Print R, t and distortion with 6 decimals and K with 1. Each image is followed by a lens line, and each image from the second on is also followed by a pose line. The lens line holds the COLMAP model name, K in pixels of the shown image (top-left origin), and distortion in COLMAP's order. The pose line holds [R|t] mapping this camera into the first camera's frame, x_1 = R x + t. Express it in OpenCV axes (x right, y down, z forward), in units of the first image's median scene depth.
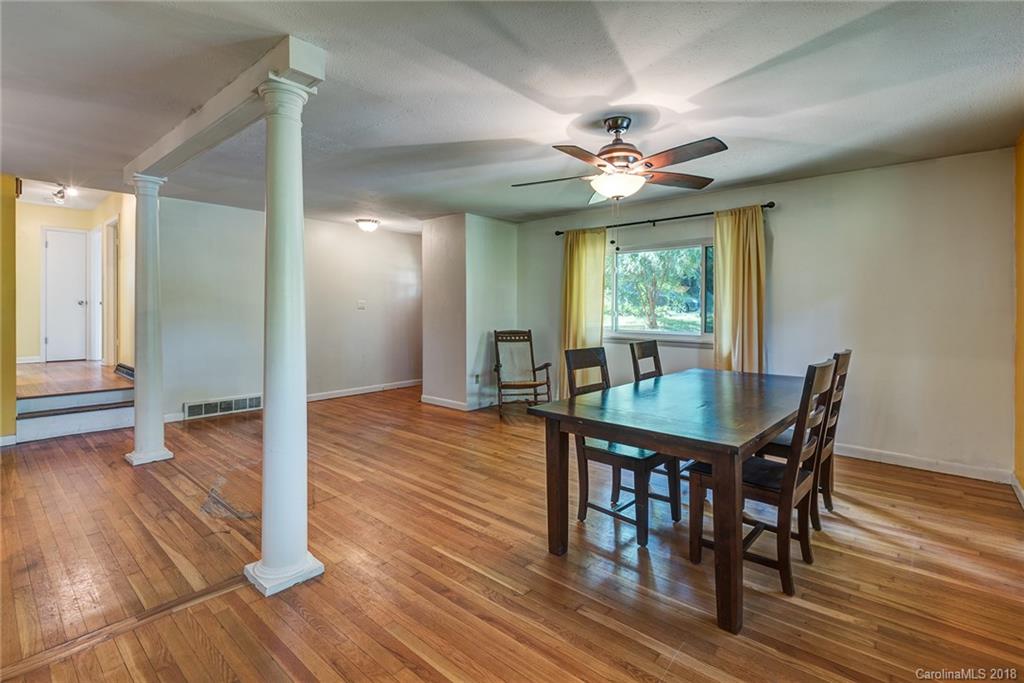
lens RADIAL K [[473.8, 0, 529.5], [0, 473.8, 317.5], [0, 0, 1]] dist [0.000933, -0.001025]
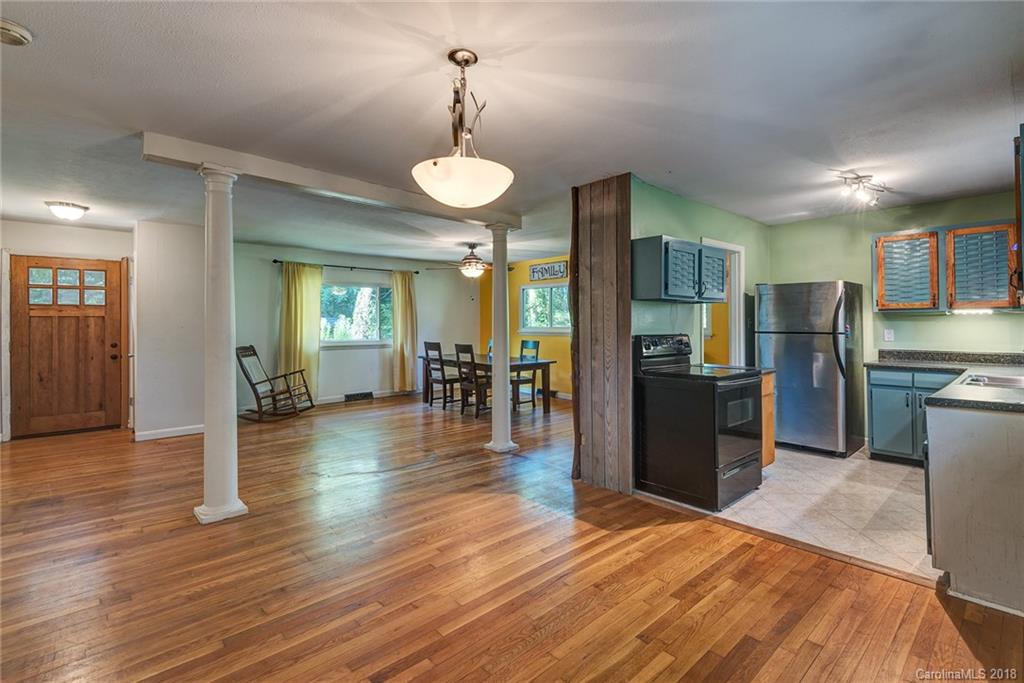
lens RADIAL K [[455.3, 0, 493.5], [0, 455.3, 321.3], [0, 0, 1]] dist [0.005252, -0.009514]
pose [[0.162105, 0.000637, 0.986773, -1.643015], [0.016054, 0.999866, -0.003283, -0.029033], [-0.986643, 0.016374, 0.162073, 0.479891]]
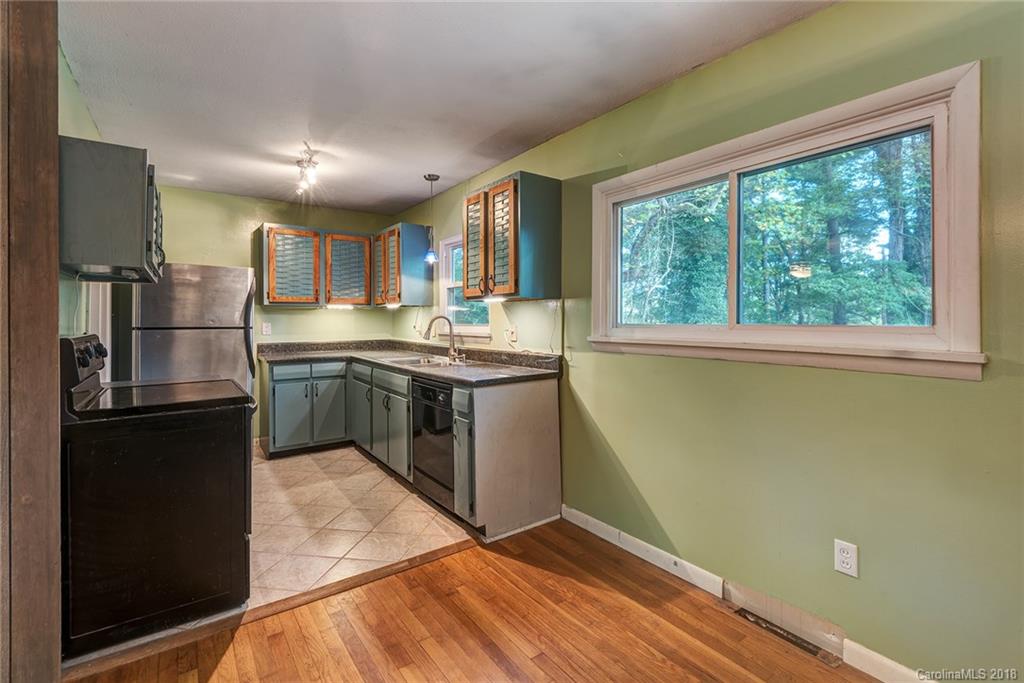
lens RADIAL K [[473.8, 0, 529.5], [0, 473.8, 317.5], [0, 0, 1]] dist [0.000933, -0.001025]
pose [[-0.970554, -0.007309, 0.240771, -1.202460], [-0.004032, 0.999892, 0.014102, -0.028459], [-0.240849, 0.012716, -0.970479, 0.692484]]
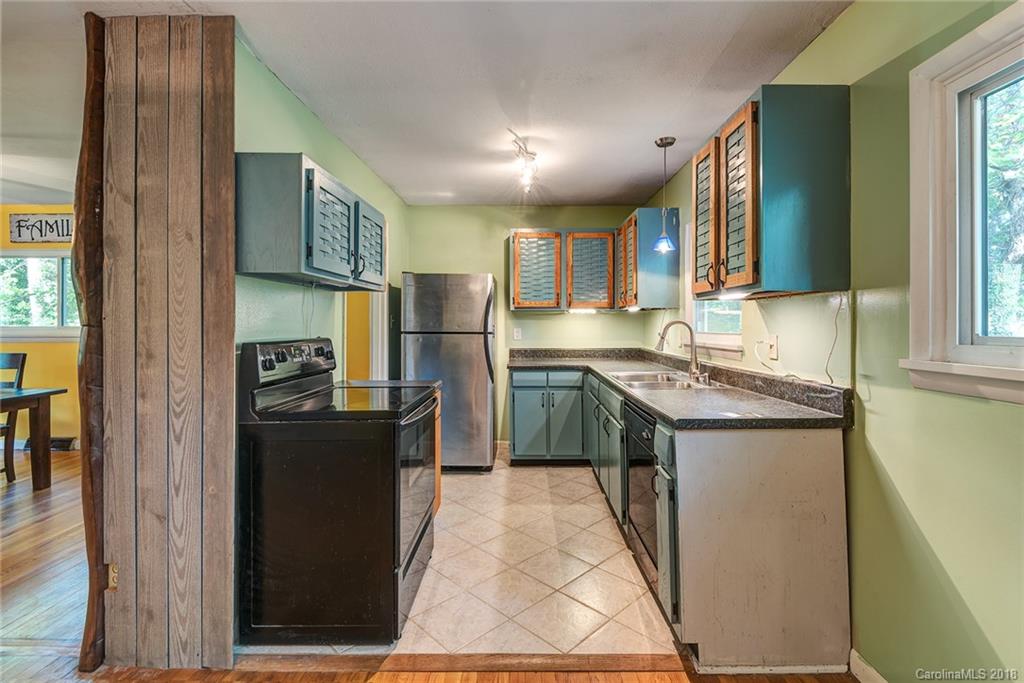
lens RADIAL K [[483.1, 0, 516.9], [0, 483.1, 321.0], [0, 0, 1]] dist [0.026953, -0.019274]
pose [[-0.635430, -0.004837, 0.772144, -1.222684], [0.005376, 0.999928, 0.010688, -0.026304], [-0.772140, 0.010943, -0.635358, 0.444092]]
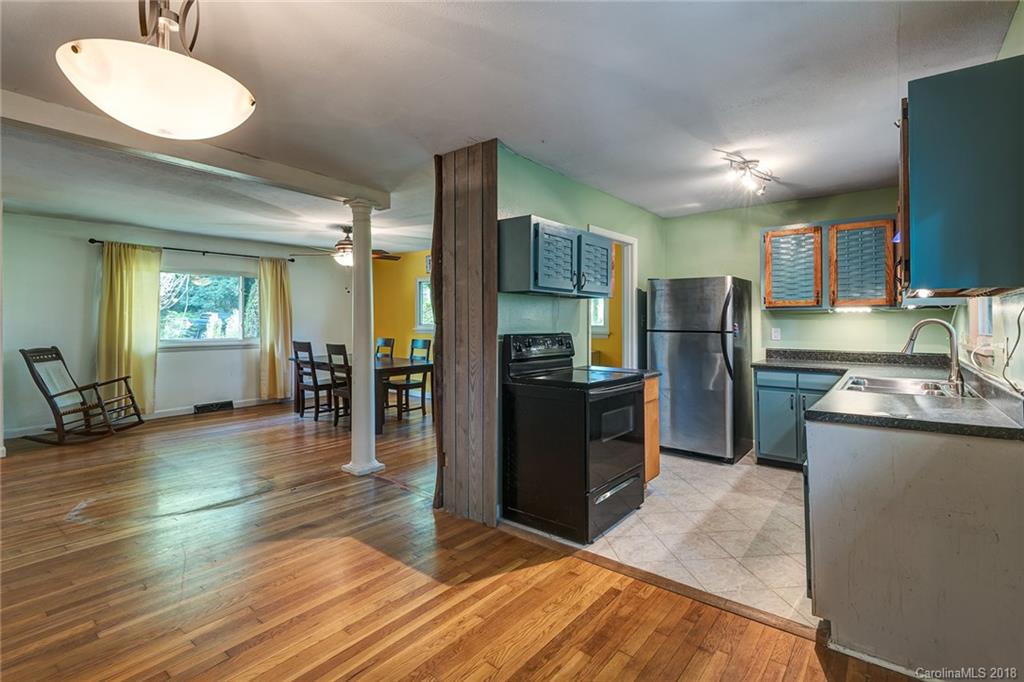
lens RADIAL K [[469.5, 0, 495.2], [0, 469.5, 319.9], [0, 0, 1]] dist [0.000350, -0.000967]
pose [[-0.003537, -0.003051, 0.999989, -1.469211], [0.011541, 0.999929, 0.003091, -0.026792], [-0.999927, 0.011552, -0.003501, 0.353812]]
